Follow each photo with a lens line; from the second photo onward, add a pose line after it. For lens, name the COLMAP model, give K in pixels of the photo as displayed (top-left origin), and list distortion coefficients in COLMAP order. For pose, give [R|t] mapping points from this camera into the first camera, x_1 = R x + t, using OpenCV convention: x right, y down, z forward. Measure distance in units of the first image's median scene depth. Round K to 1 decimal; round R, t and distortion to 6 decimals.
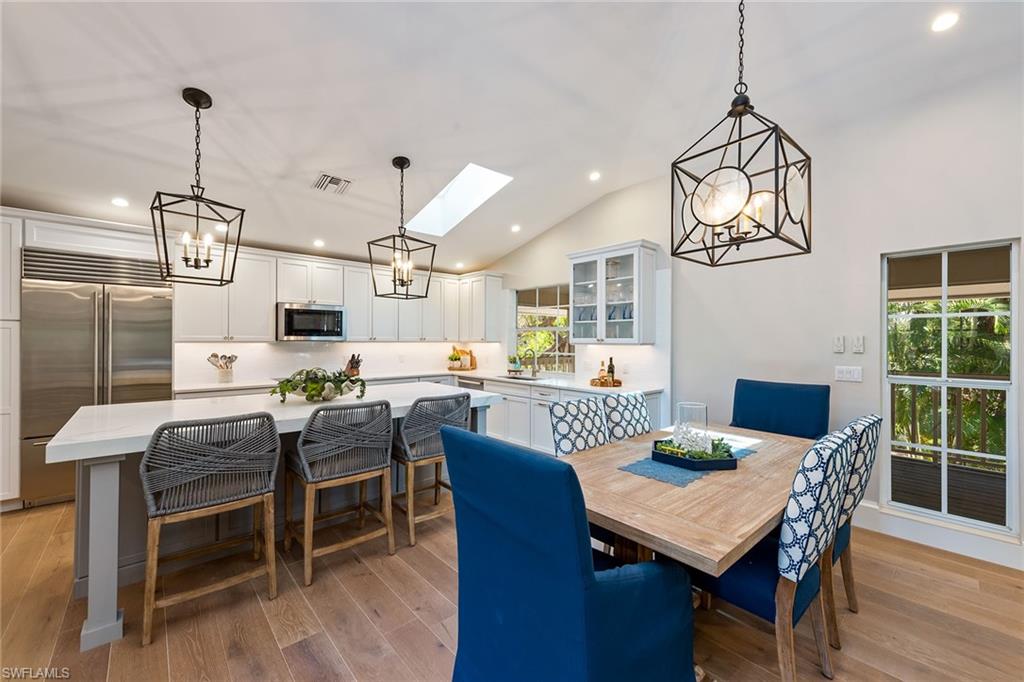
lens RADIAL K [[401.5, 0, 514.5], [0, 401.5, 340.6], [0, 0, 1]] dist [0.001689, -0.000266]
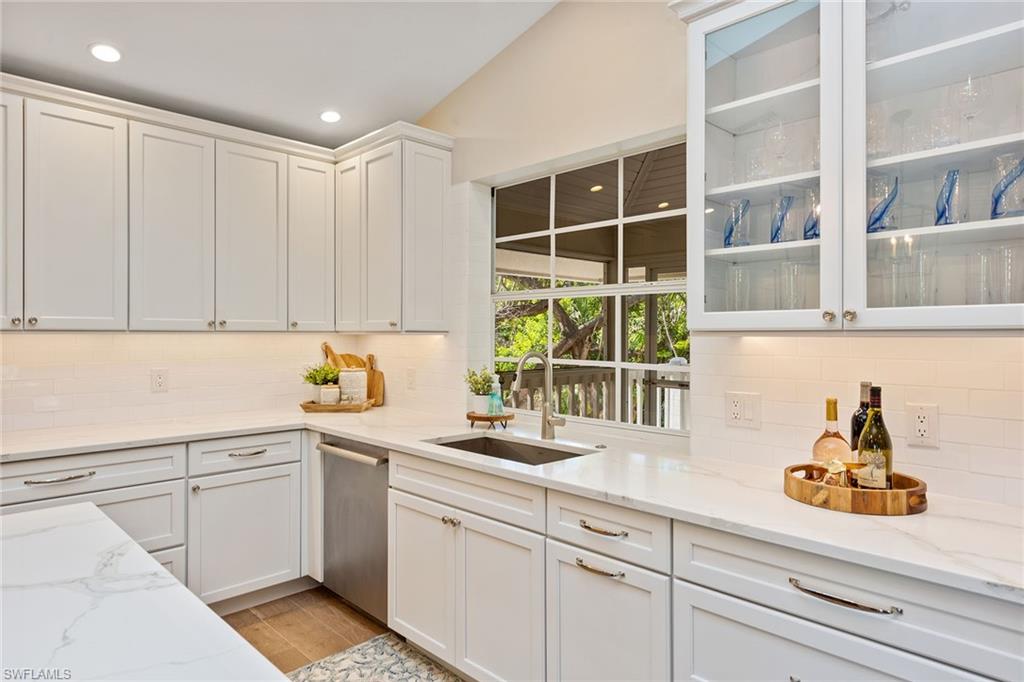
lens RADIAL K [[619.8, 0, 517.1], [0, 619.8, 337.6], [0, 0, 1]] dist [0.014391, 0.001700]
pose [[0.999000, -0.005006, 0.044432, 0.002994], [0.004893, 0.999984, 0.002666, 0.009708], [-0.044445, -0.002446, 0.999009, 0.620366]]
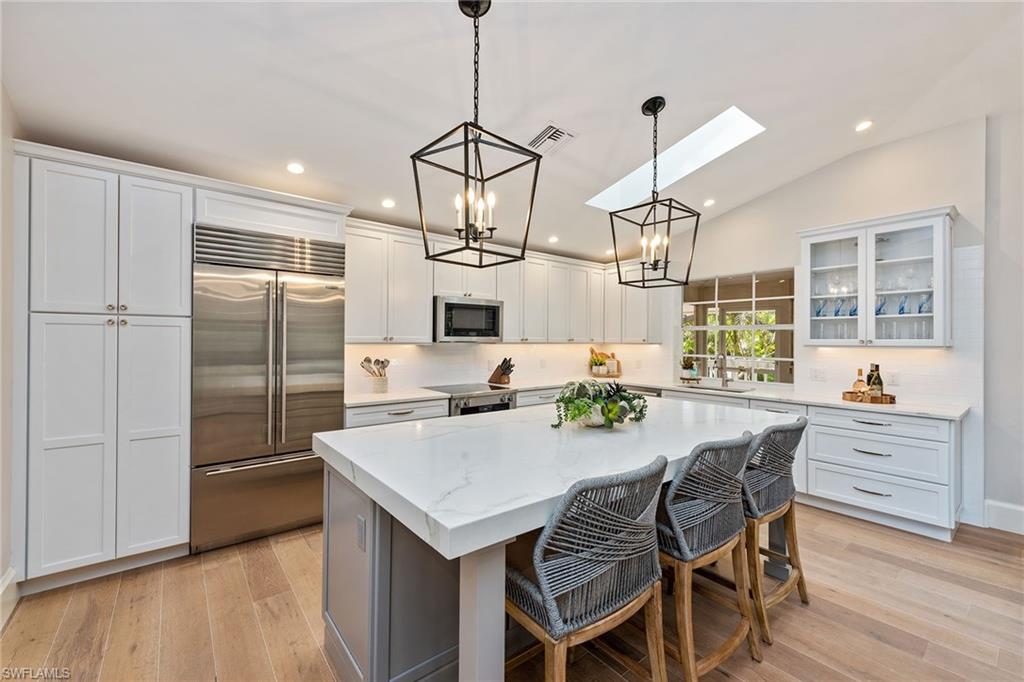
lens RADIAL K [[423.4, 0, 513.4], [0, 423.4, 340.5], [0, 0, 1]] dist [0.007770, -0.000177]
pose [[0.997824, 0.000353, -0.065938, -0.388171], [-0.000471, 0.999998, -0.001774, -0.001716], [0.065937, 0.001801, 0.997822, 0.150768]]
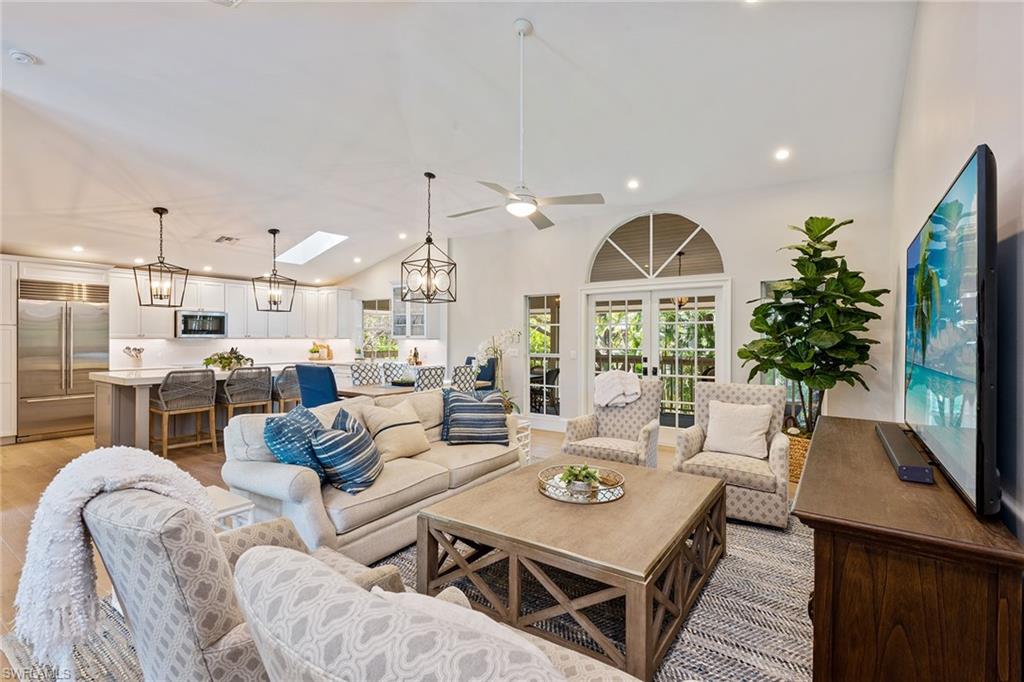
lens RADIAL K [[467.9, 0, 521.8], [0, 467.9, 339.4], [0, 0, 1]] dist [-0.004330, -0.001475]
pose [[0.970711, -0.003156, 0.240231, 0.202651], [0.002738, 0.999994, 0.002075, 0.007043], [-0.240237, -0.001356, 0.970713, -0.914954]]
